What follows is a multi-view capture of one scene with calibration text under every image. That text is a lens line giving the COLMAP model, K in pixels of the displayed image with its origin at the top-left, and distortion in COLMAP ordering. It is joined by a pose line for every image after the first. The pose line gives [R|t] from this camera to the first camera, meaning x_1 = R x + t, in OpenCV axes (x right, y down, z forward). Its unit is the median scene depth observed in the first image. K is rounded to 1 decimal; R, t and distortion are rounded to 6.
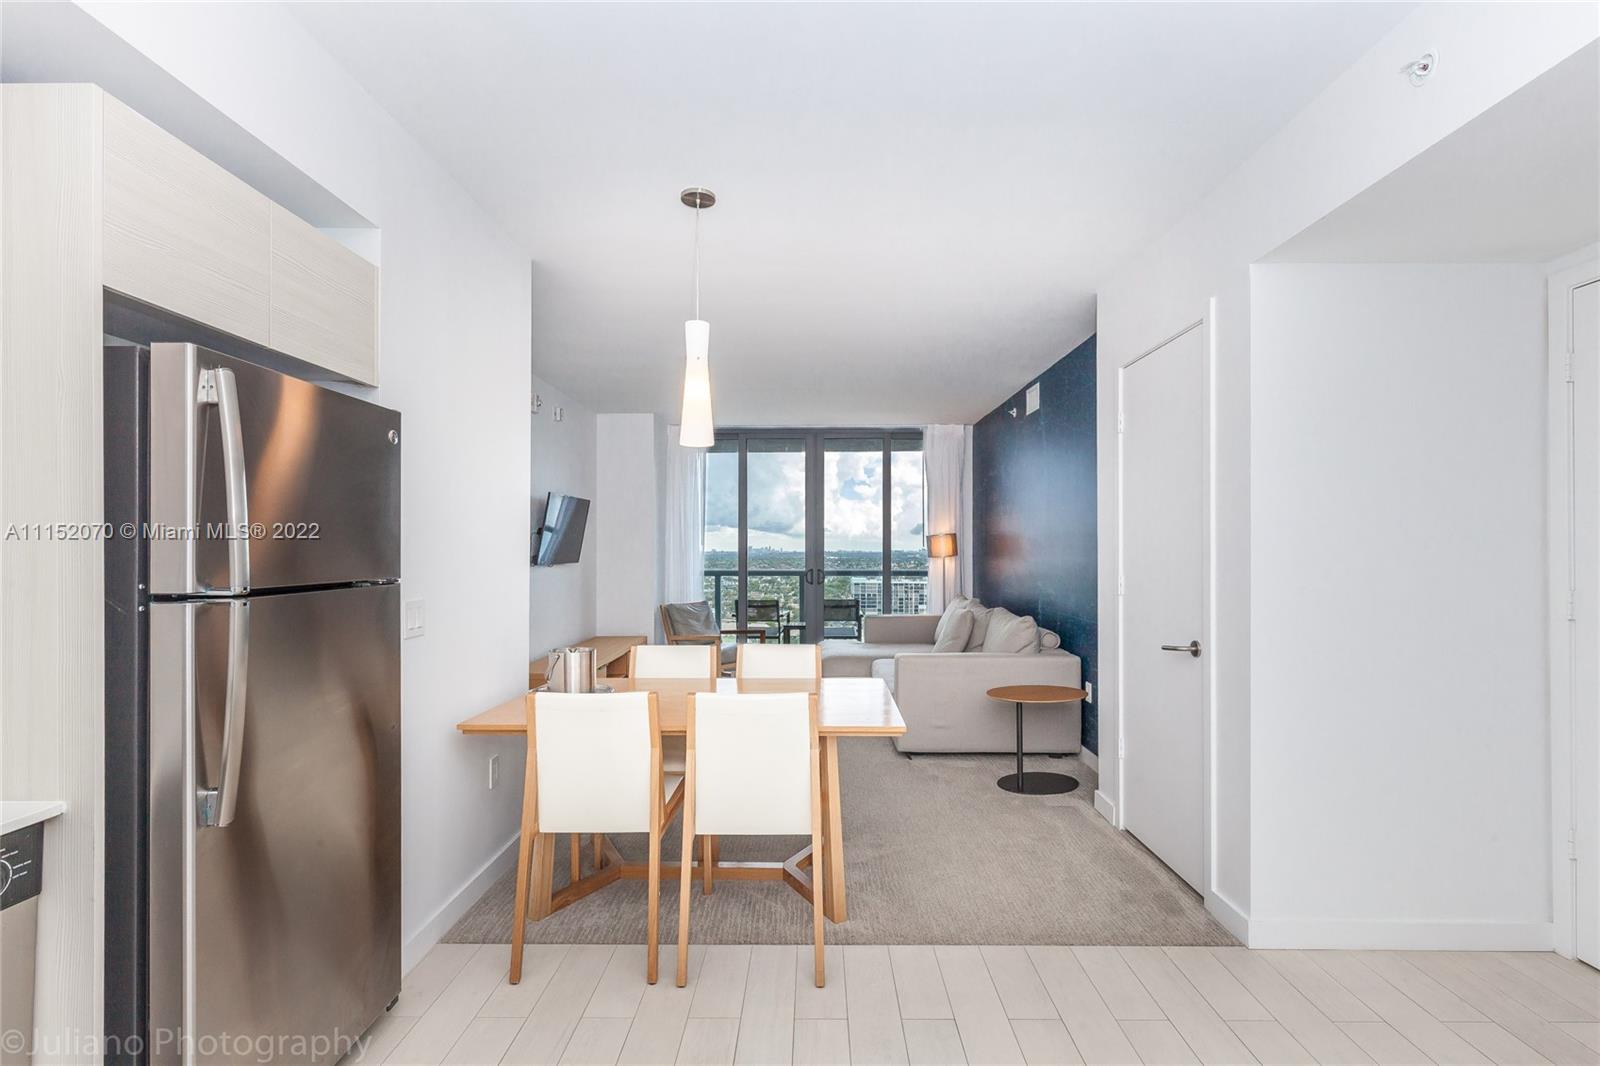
lens RADIAL K [[715.6, 0, 807.7], [0, 715.6, 542.7], [0, 0, 1]] dist [0.000410, -0.000520]
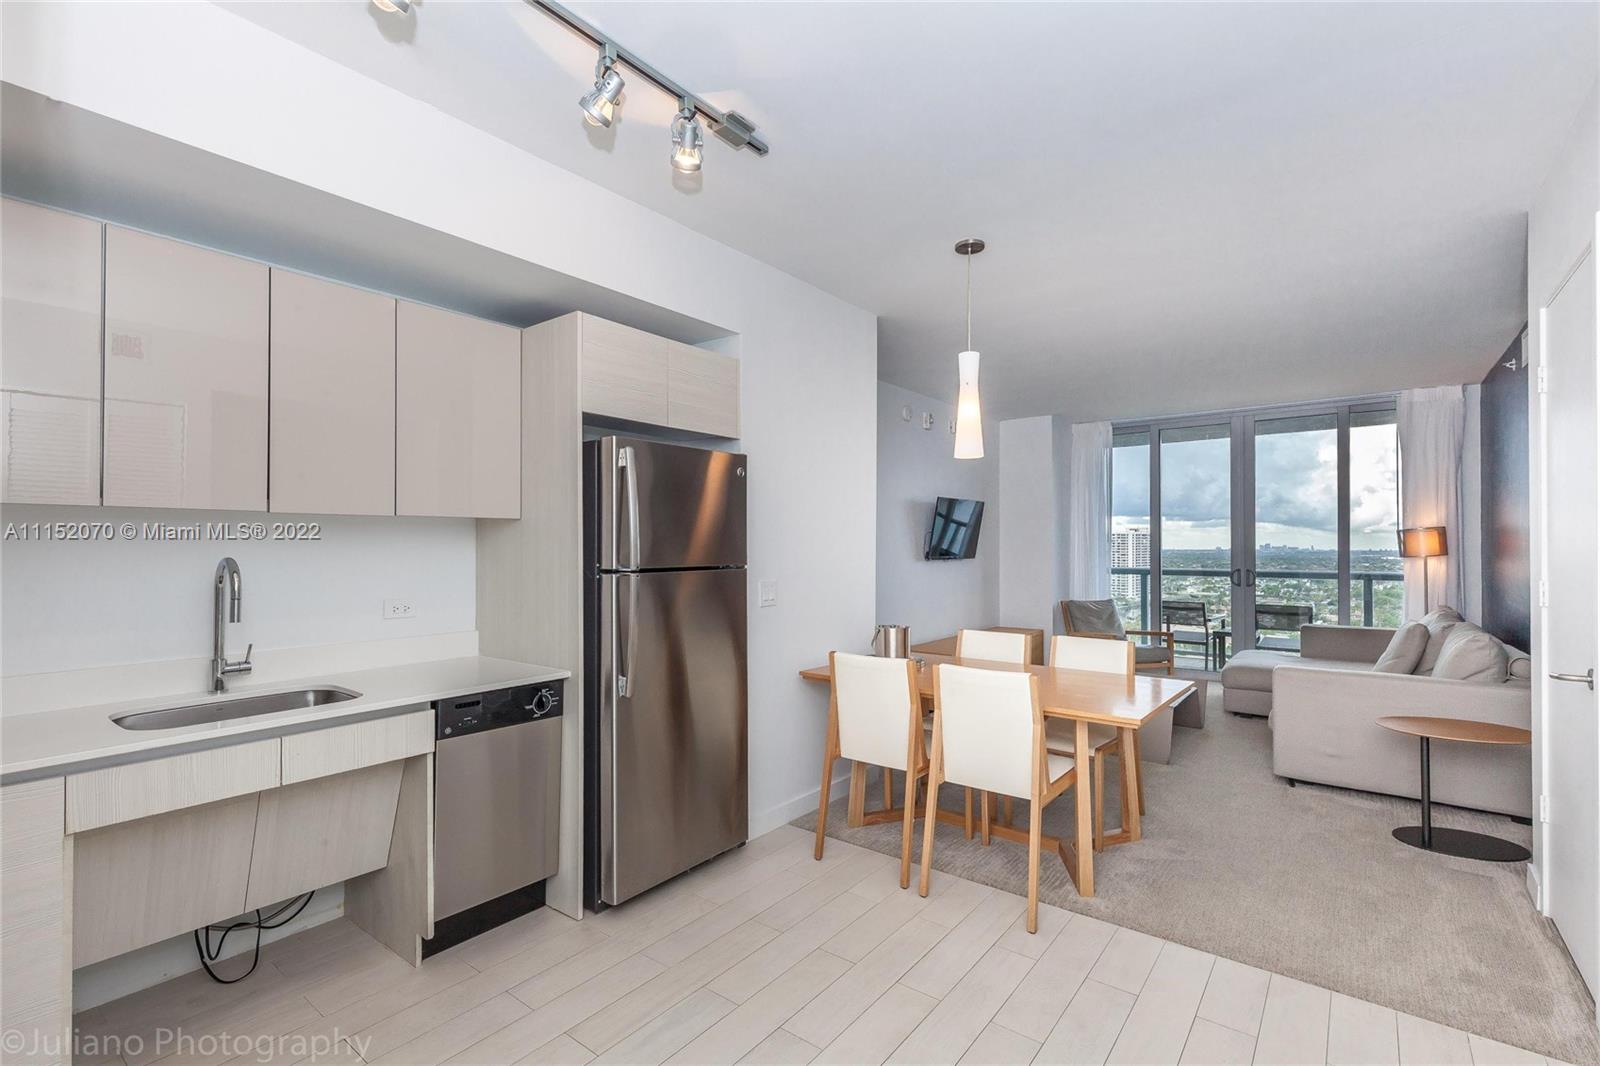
lens RADIAL K [[715.6, 0, 807.7], [0, 715.6, 542.7], [0, 0, 1]] dist [0.000410, -0.000520]
pose [[0.796347, -0.001420, -0.604838, 0.269353], [0.003812, 0.999989, 0.002672, -0.000694], [0.604828, -0.004433, 0.796344, -0.073682]]
